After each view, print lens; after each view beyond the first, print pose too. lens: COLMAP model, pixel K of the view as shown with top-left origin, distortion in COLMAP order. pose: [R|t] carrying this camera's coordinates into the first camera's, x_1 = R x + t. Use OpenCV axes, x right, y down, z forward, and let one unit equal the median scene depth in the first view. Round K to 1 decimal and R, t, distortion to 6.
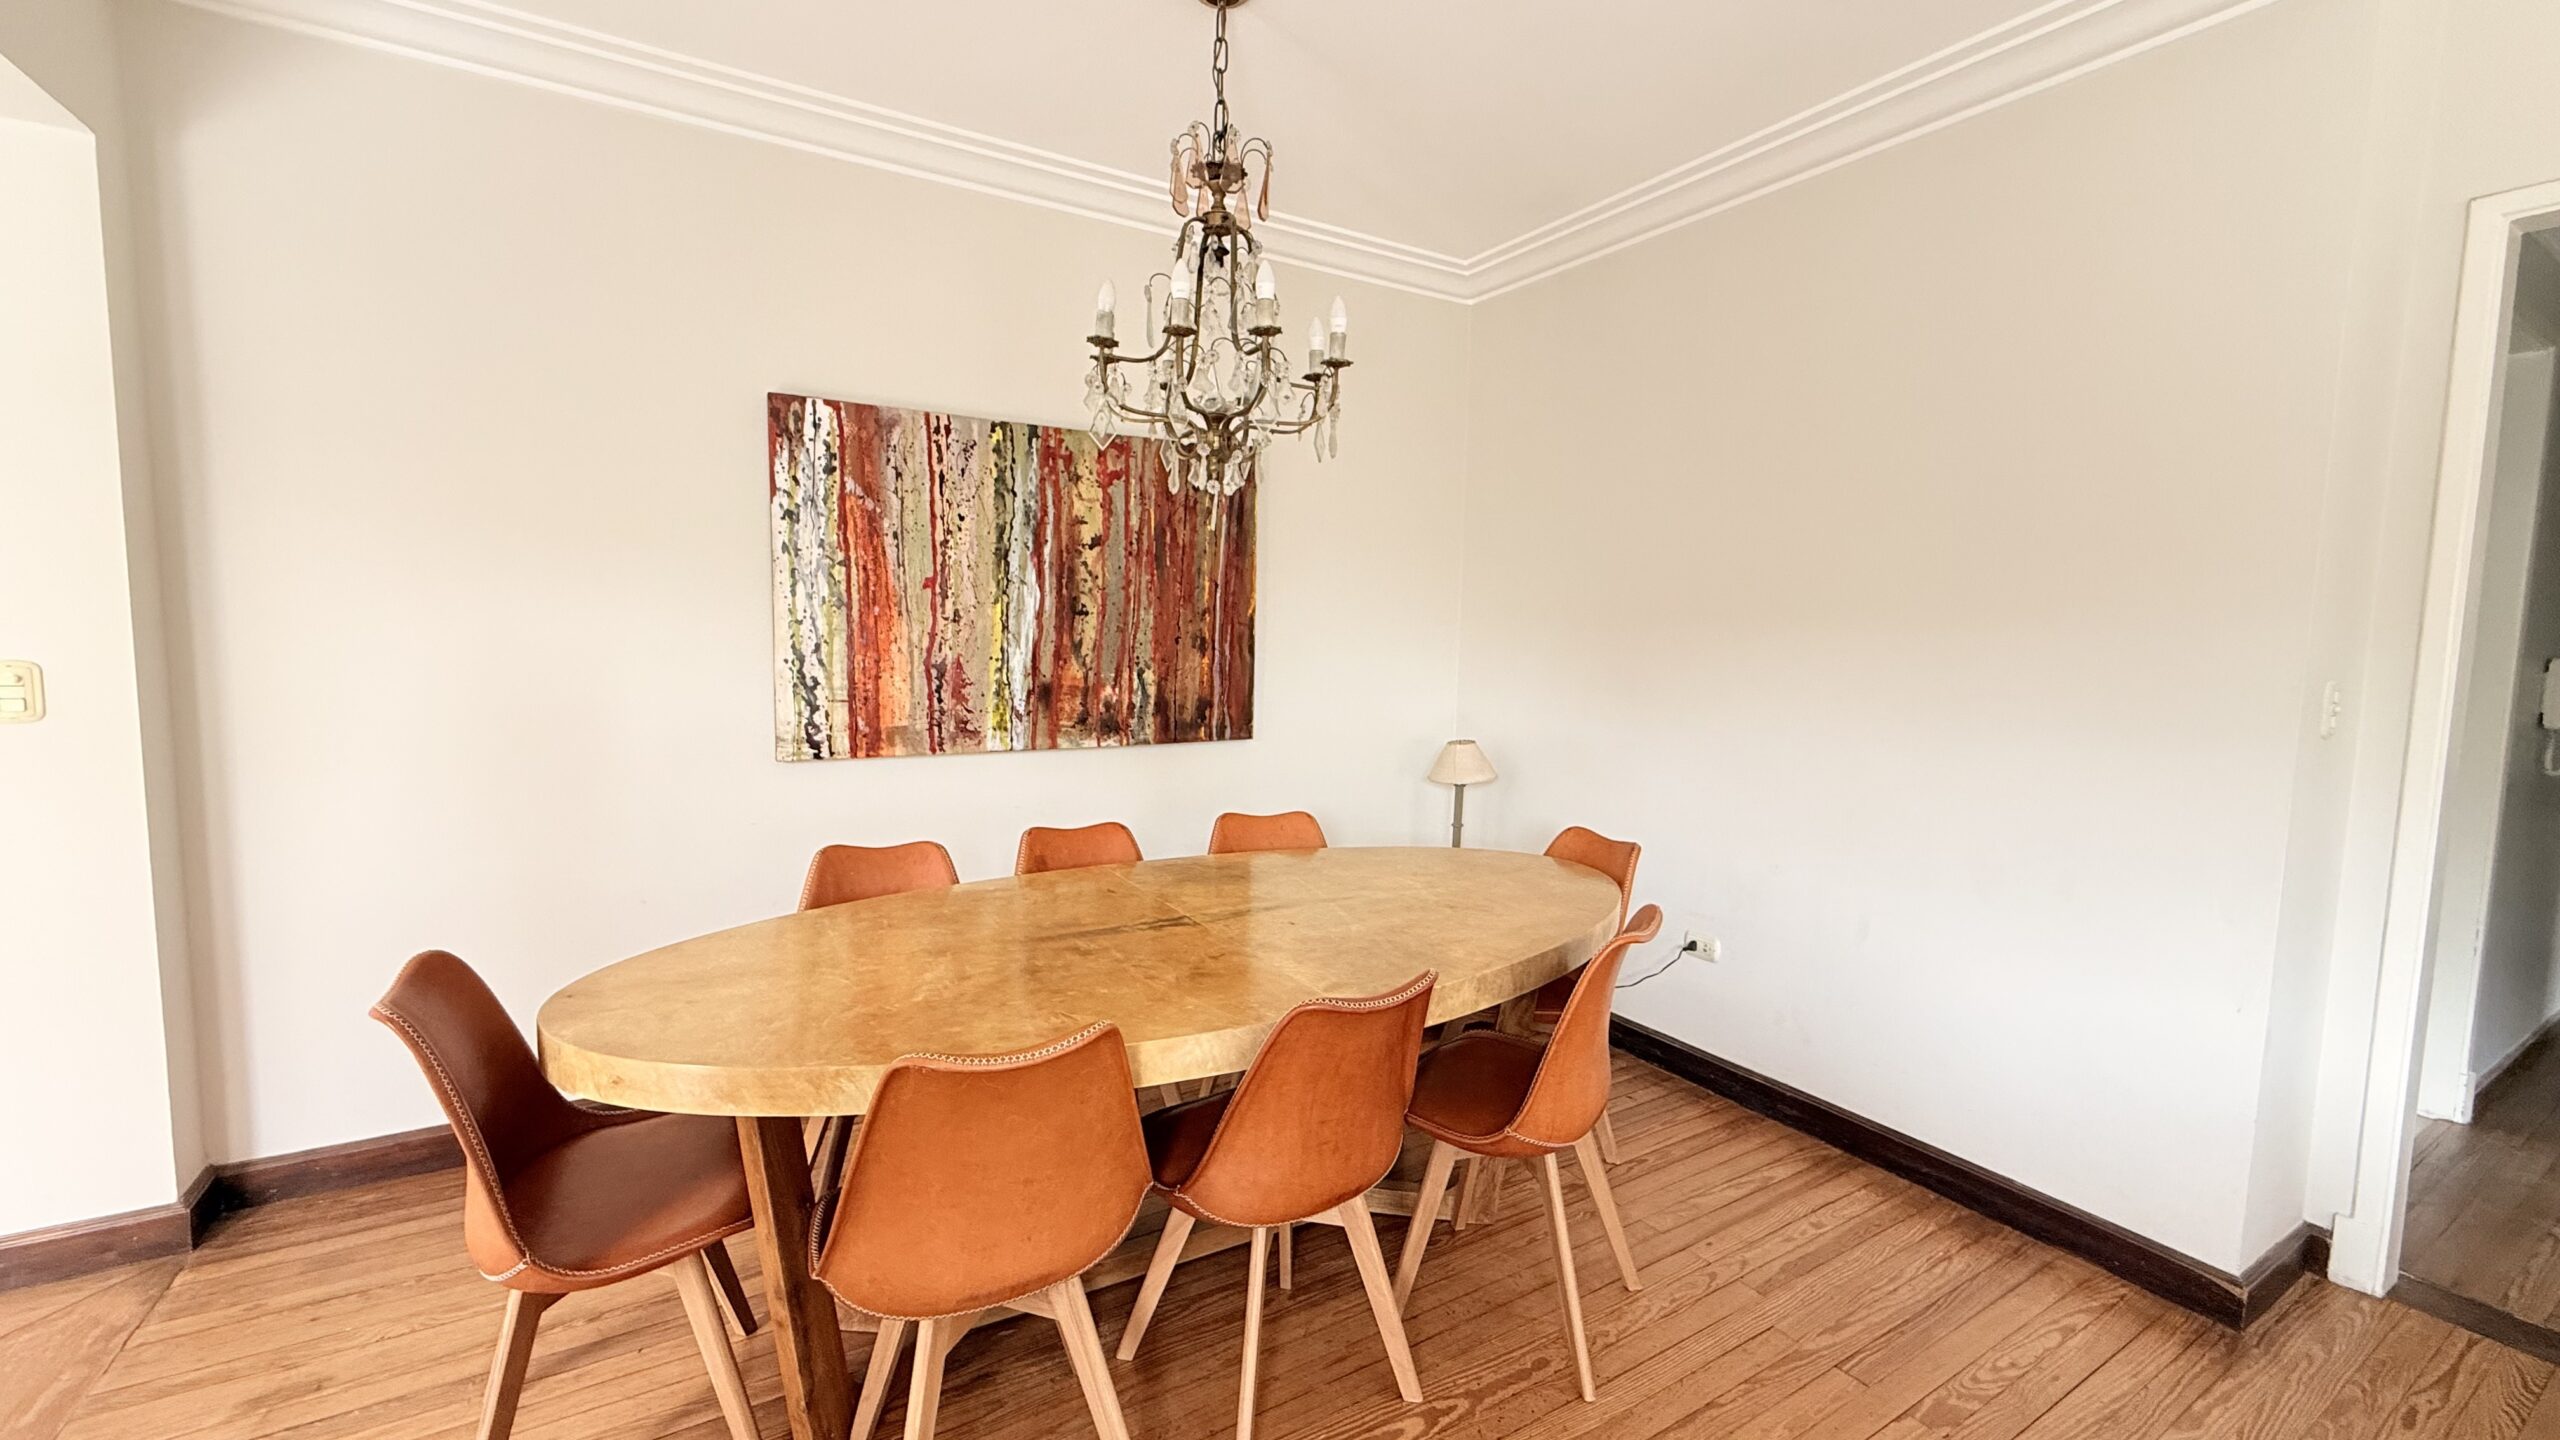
lens RADIAL K [[1018.5, 0, 1280.0], [0, 1018.5, 720.0], [0, 0, 1]] dist [-0.001101, 0.000535]
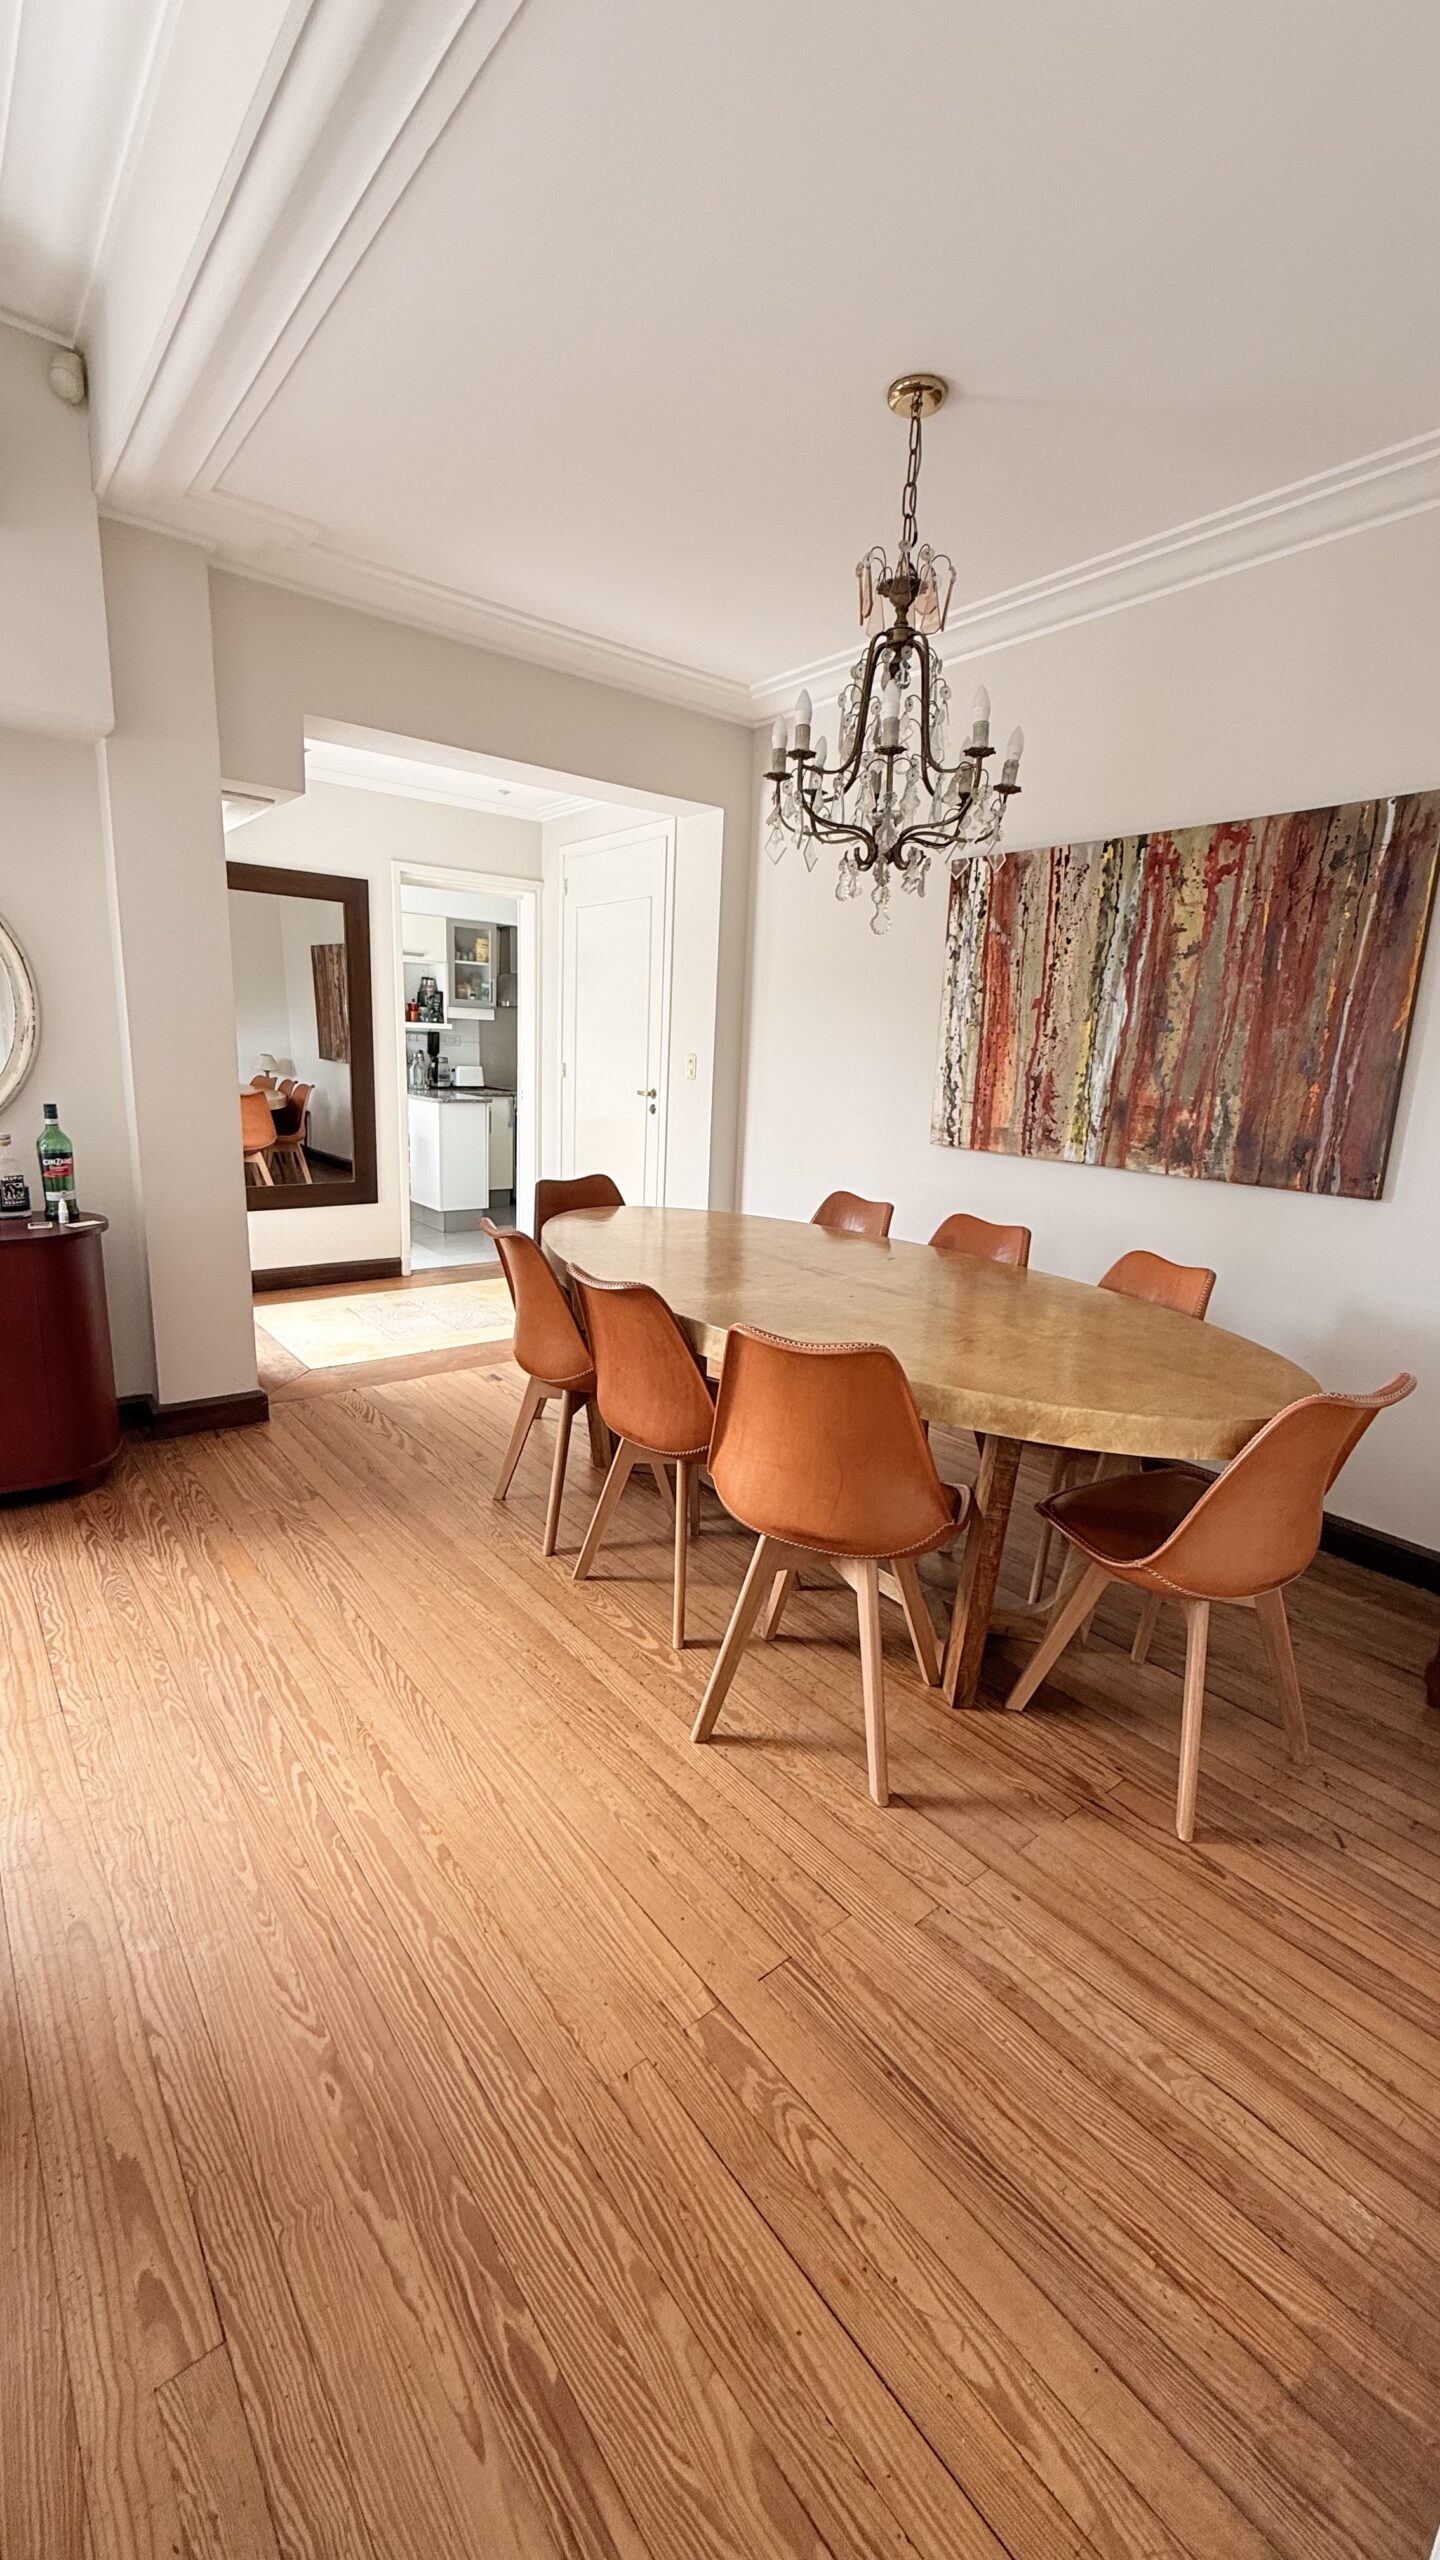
lens RADIAL K [[1018.5, 0, 720.0], [0, 1018.5, 1280.0], [0, 0, 1]] dist [-0.001101, 0.000535]
pose [[0.125301, 0.210510, -0.969528, 0.757772], [-0.129380, 0.972352, 0.194402, -0.009112], [0.983647, 0.101079, 0.149072, 0.496886]]
